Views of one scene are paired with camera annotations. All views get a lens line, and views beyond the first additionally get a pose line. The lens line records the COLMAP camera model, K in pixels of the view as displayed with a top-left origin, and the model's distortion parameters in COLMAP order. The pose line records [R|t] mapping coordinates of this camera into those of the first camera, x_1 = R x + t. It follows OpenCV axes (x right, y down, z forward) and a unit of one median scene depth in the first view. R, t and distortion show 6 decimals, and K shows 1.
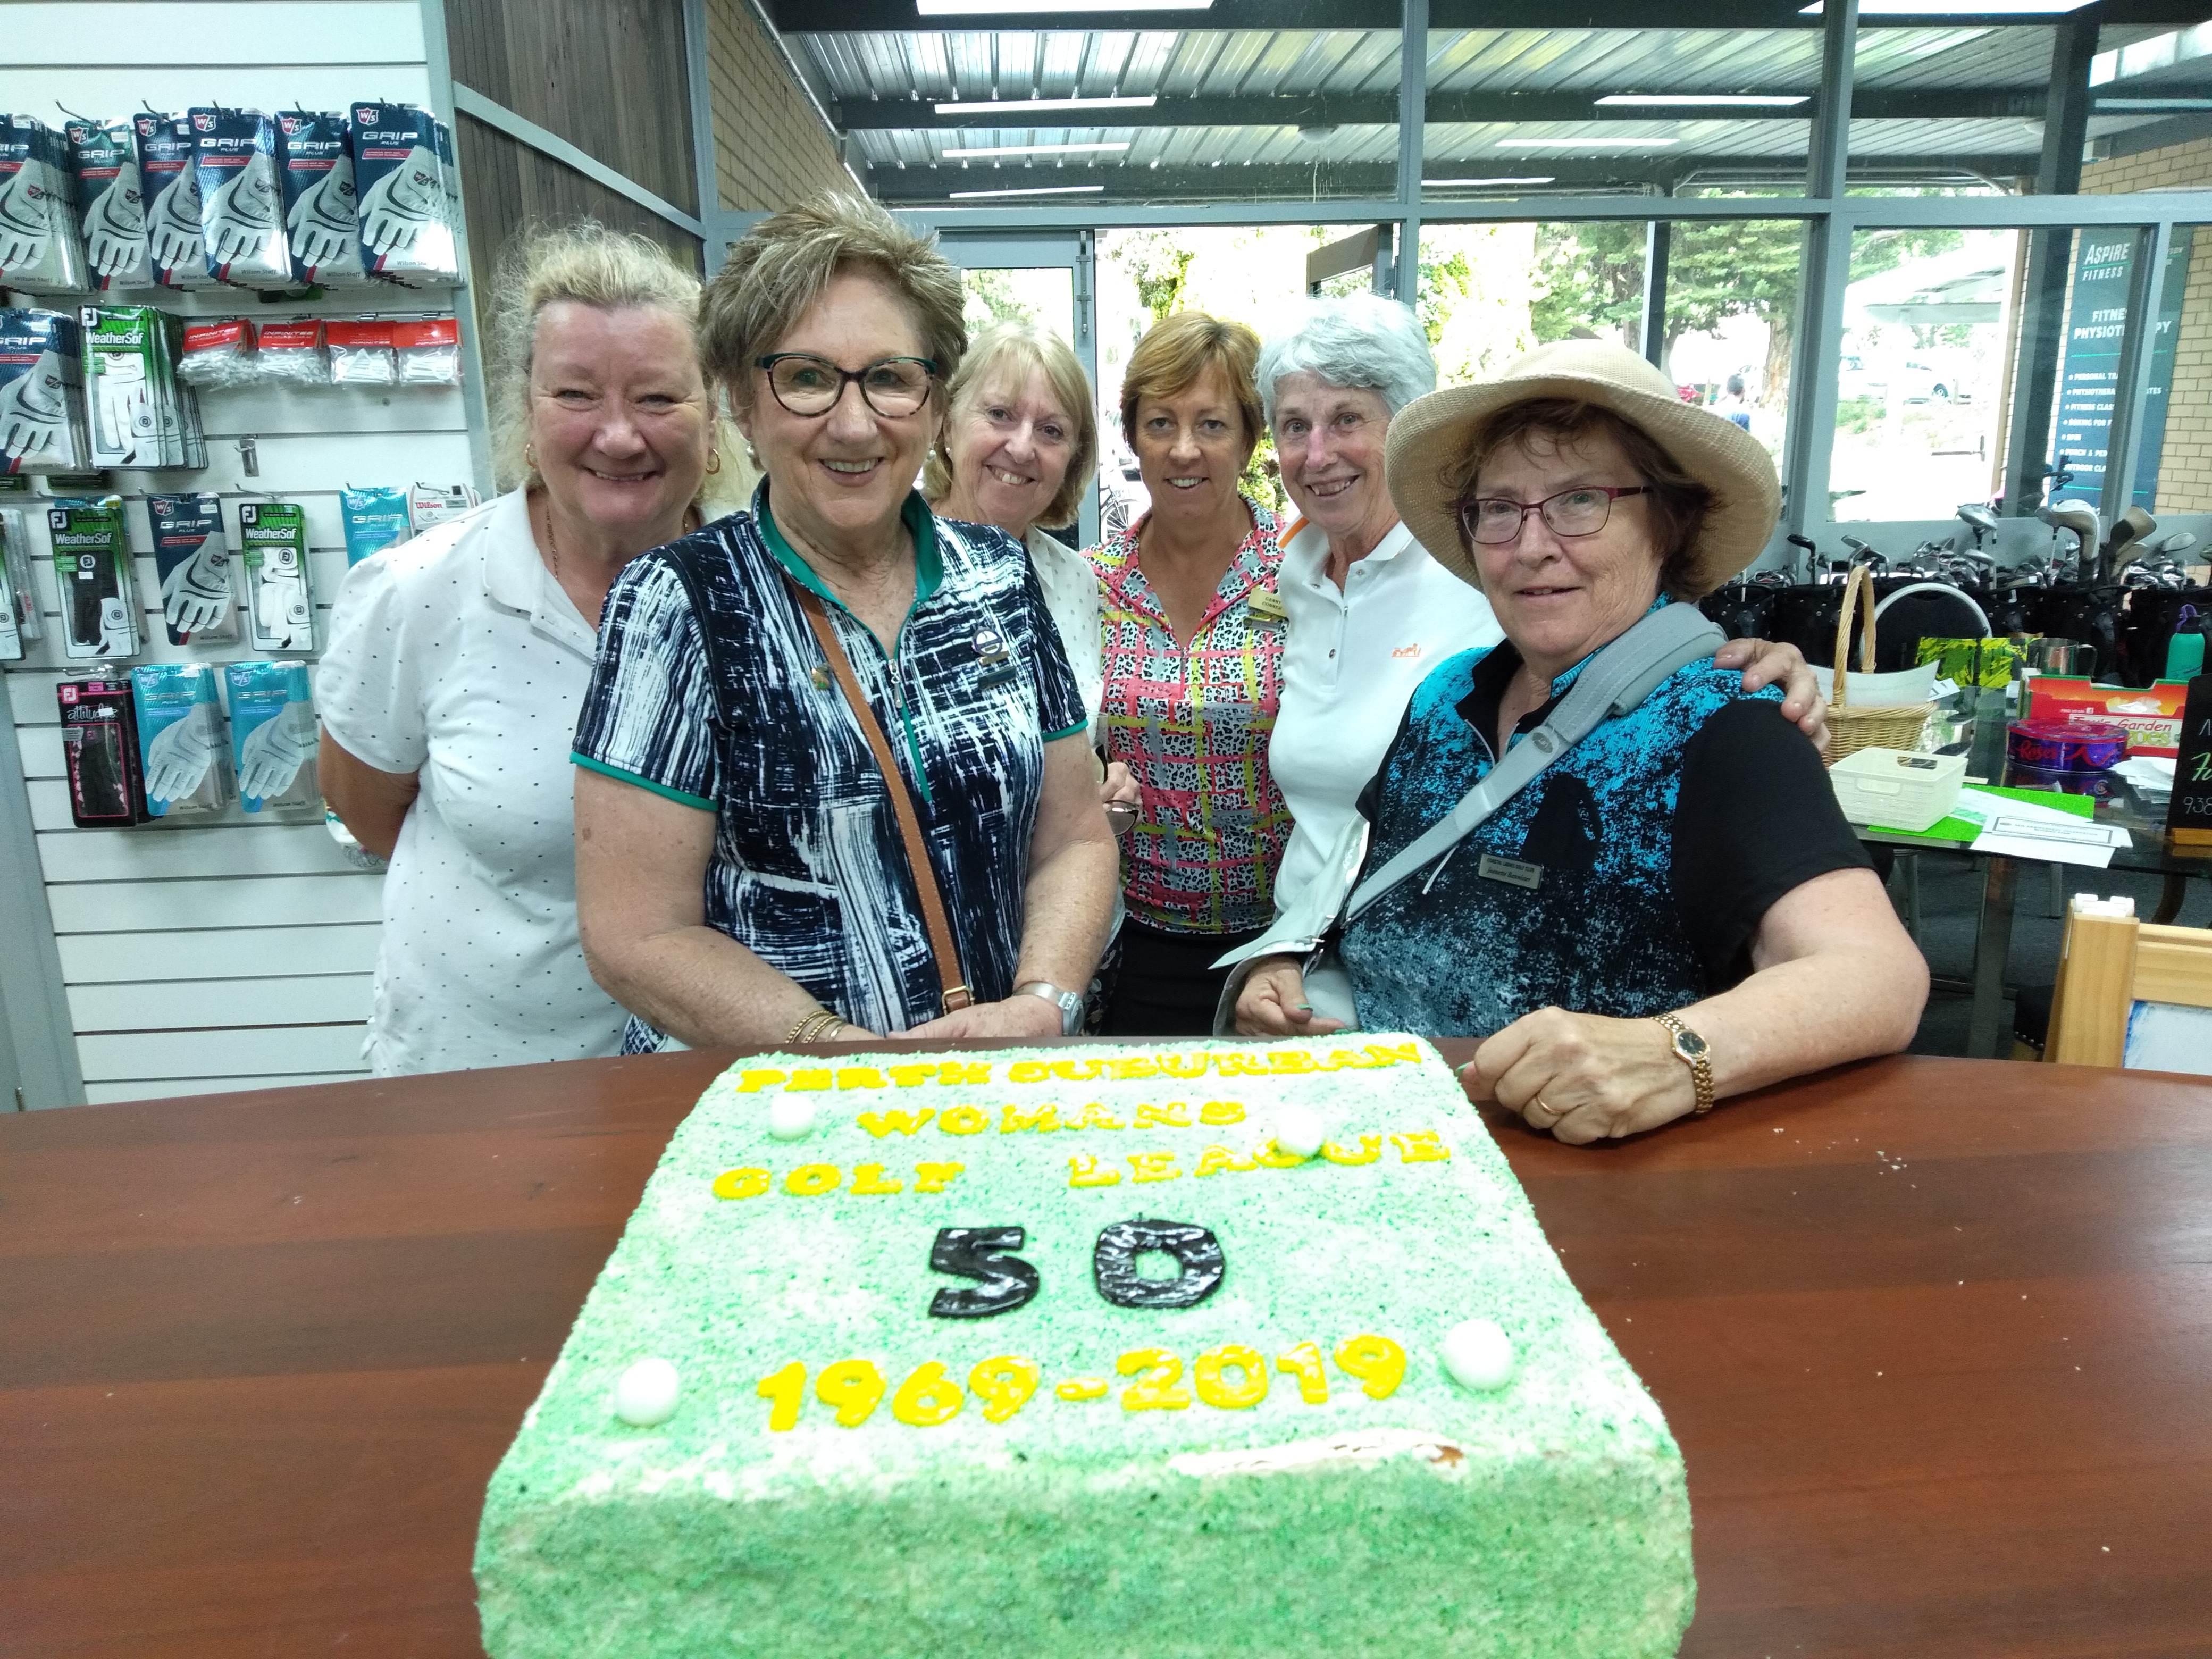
lens RADIAL K [[1650.1, 0, 1106.0], [0, 1650.1, 829.5], [0, 0, 1]] dist [0.062146, -0.096060]
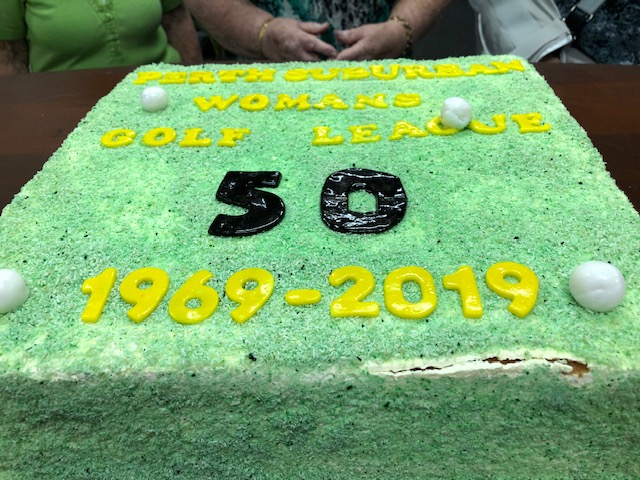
lens RADIAL K [[536.6, 0, 320.0], [0, 536.6, 240.0], [0, 0, 1]] dist [0.015215, 0.001052]
pose [[0.997851, 0.030071, -0.058212, 0.024872], [-0.003298, 0.910384, 0.413751, 0.103368], [0.065437, -0.412670, 0.908527, 0.605245]]
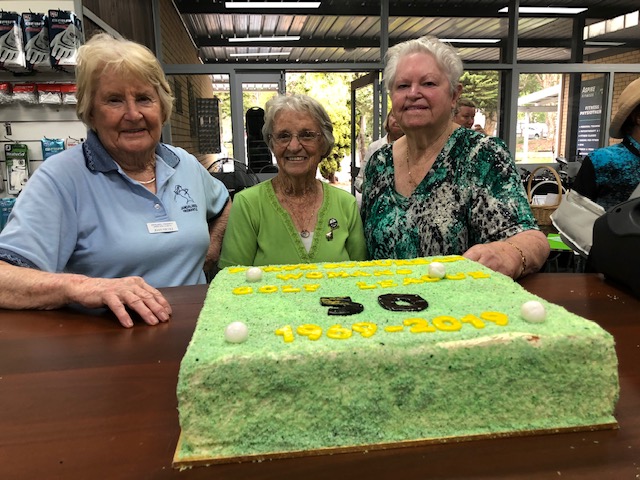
lens RADIAL K [[536.6, 0, 320.0], [0, 536.6, 240.0], [0, 0, 1]] dist [0.015215, 0.001052]
pose [[0.996557, -0.017042, 0.081145, -0.205745], [0.023456, 0.996618, -0.078754, 0.257489], [-0.079528, 0.080386, 0.993586, 0.116684]]
